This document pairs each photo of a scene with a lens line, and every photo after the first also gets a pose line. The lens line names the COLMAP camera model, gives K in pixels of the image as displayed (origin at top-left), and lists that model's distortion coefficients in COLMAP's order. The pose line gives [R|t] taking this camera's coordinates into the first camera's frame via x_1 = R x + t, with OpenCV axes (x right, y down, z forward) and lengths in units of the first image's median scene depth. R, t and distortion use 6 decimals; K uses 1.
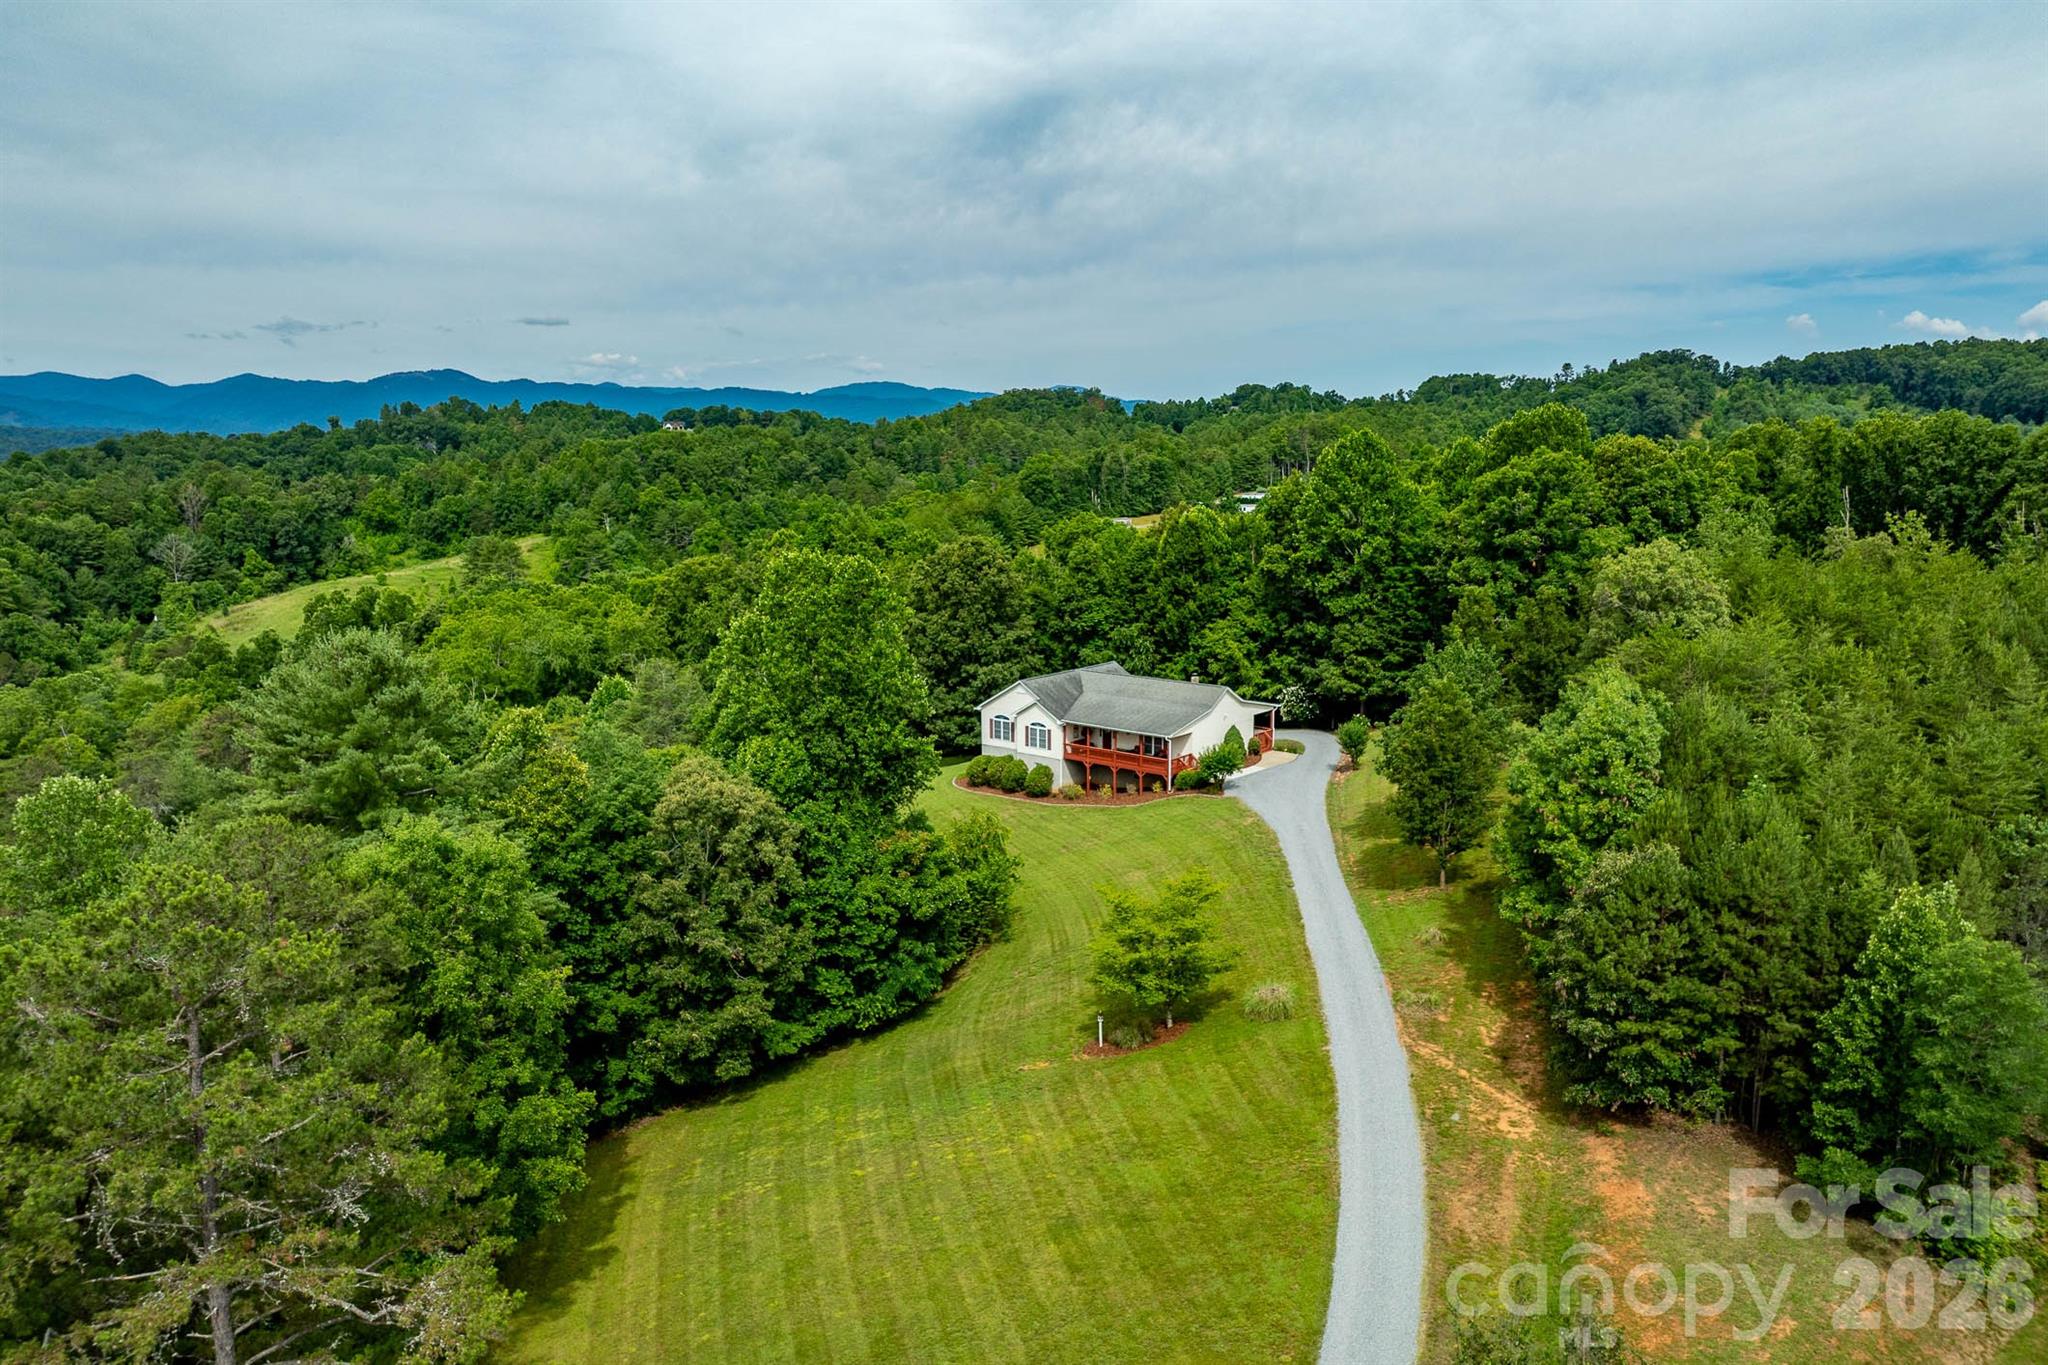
lens RADIAL K [[1486.5, 0, 1061.3], [0, 1486.5, 685.2], [0, 0, 1]] dist [-0.002984, -0.001028]
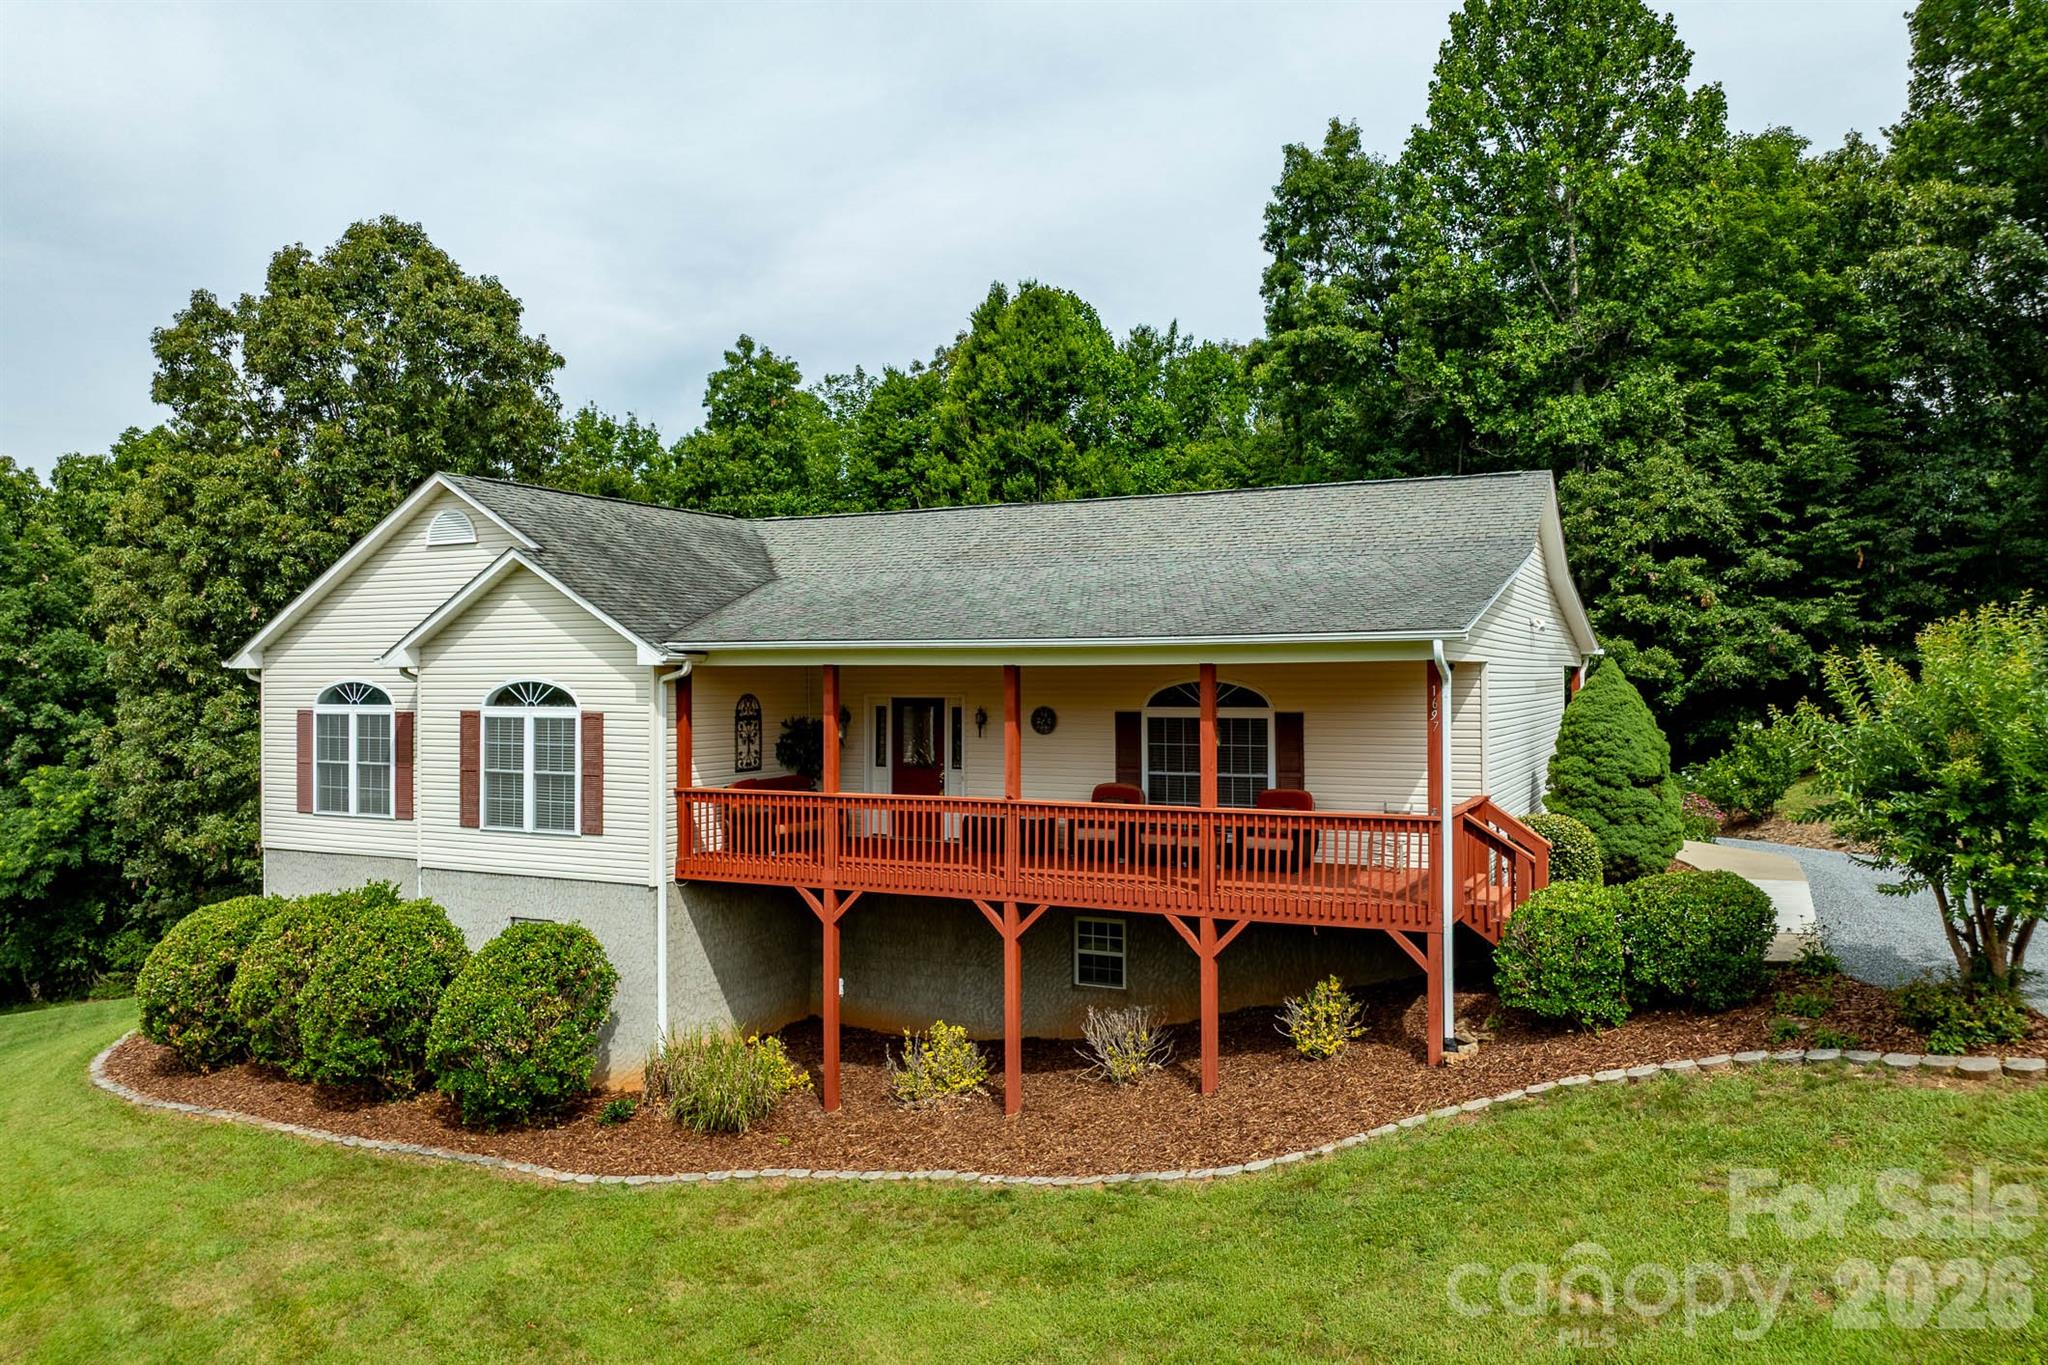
lens RADIAL K [[1444.9, 0, 1017.1], [0, 1444.9, 639.0], [0, 0, 1]] dist [-0.021435, -0.005004]
pose [[0.976084, 0.005386, 0.217329, 0.003479], [0.038037, 0.980041, -0.195122, 0.055607], [-0.214042, 0.198722, 0.956397, 0.823105]]
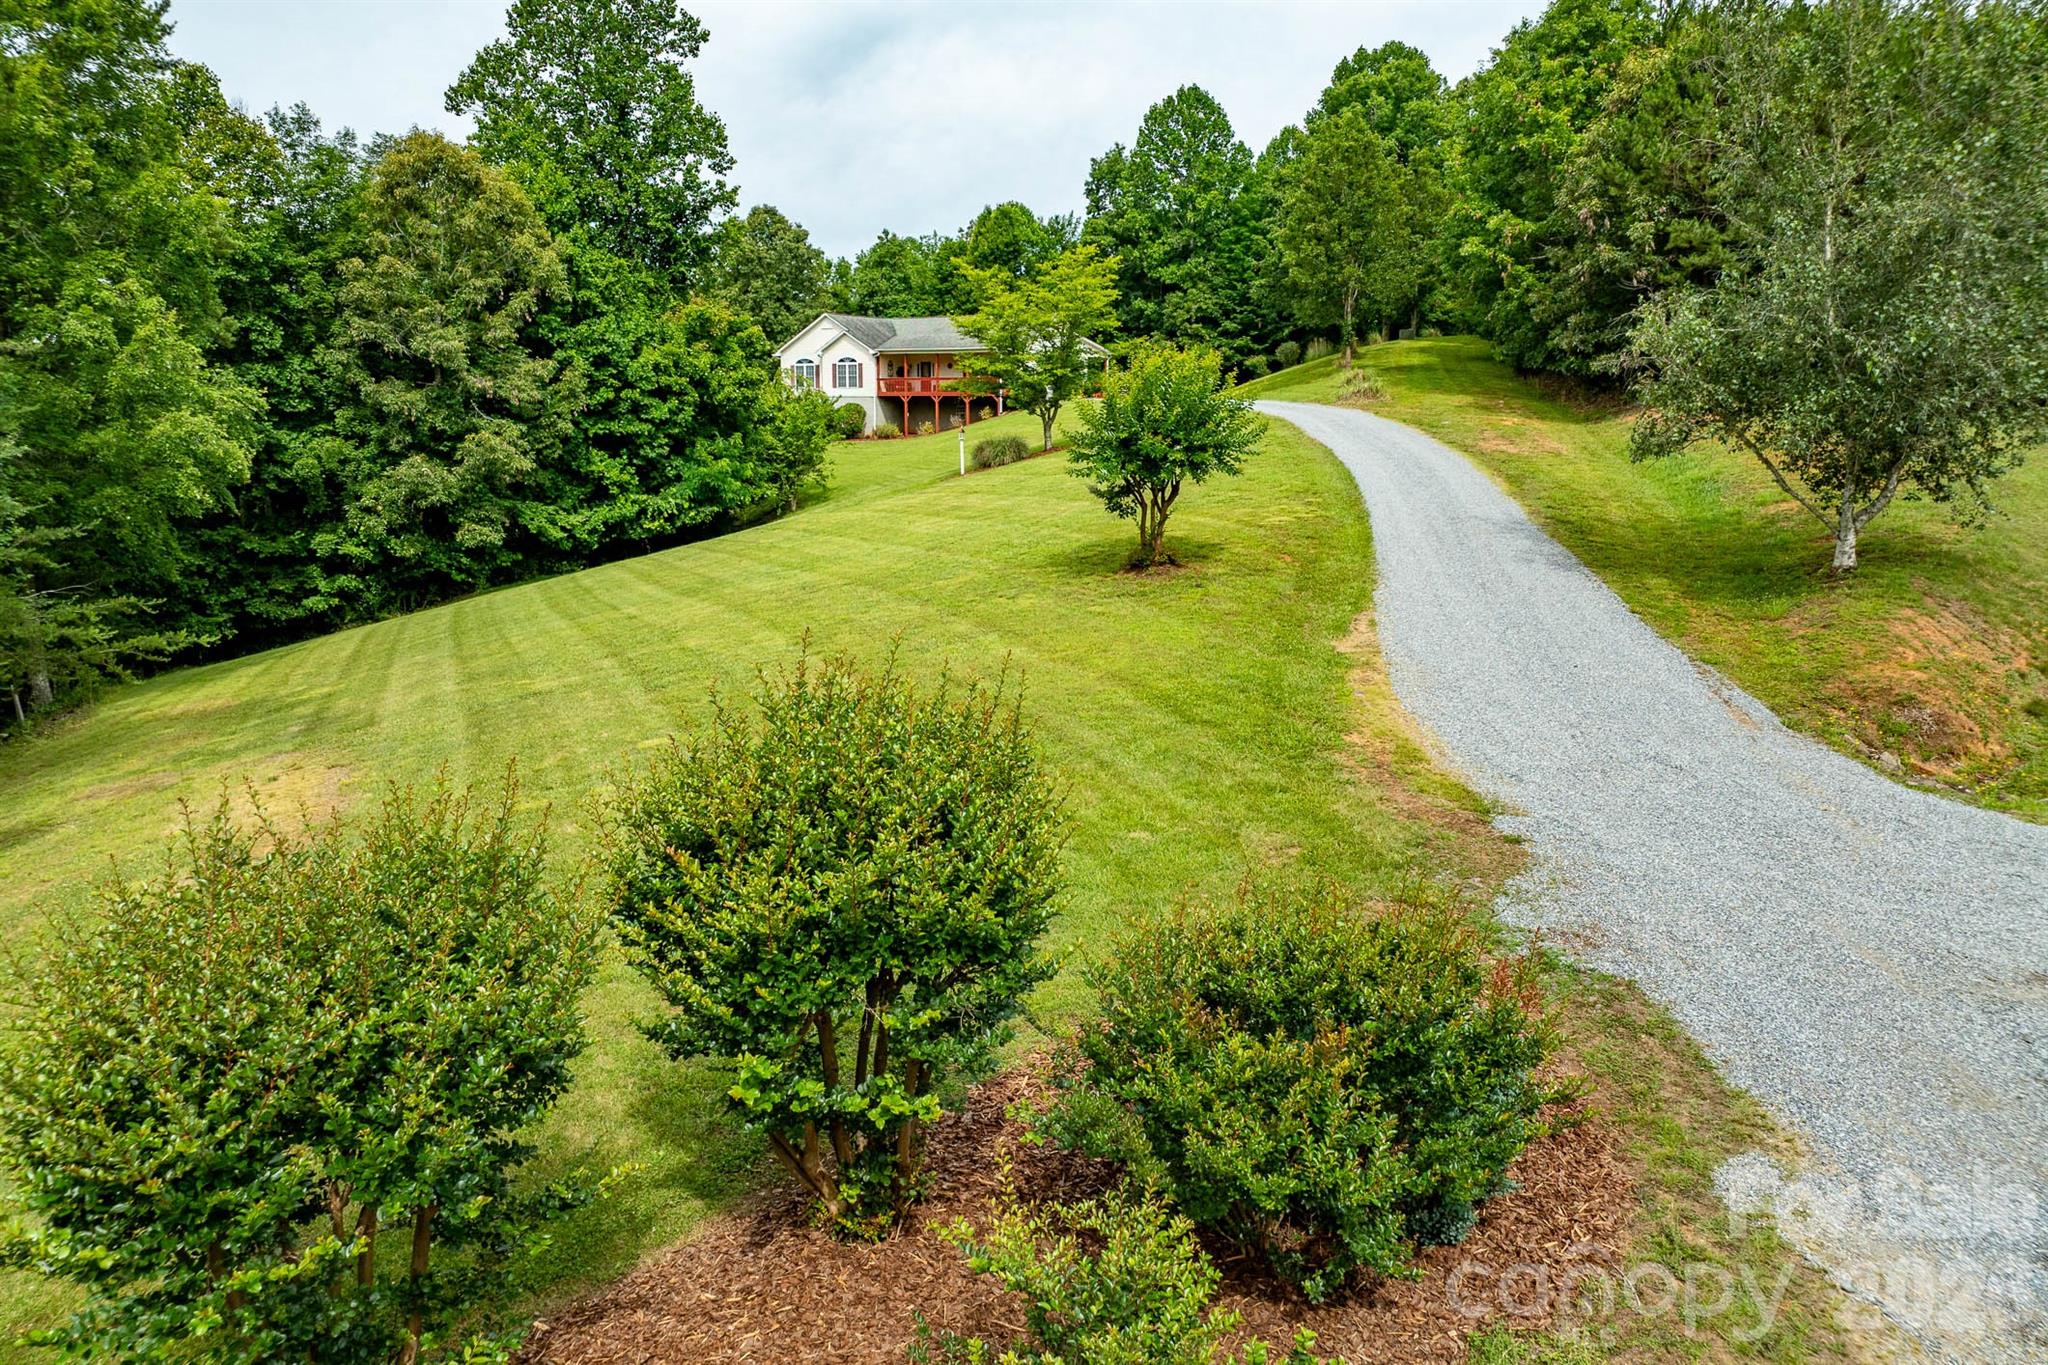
lens RADIAL K [[1444.9, 0, 1017.1], [0, 1444.9, 639.0], [0, 0, 1]] dist [-0.021435, -0.005004]
pose [[0.992129, -0.016063, 0.124186, -0.024535], [0.017754, 0.999764, -0.012521, 0.203876], [-0.123956, 0.014628, 0.992180, 0.143757]]
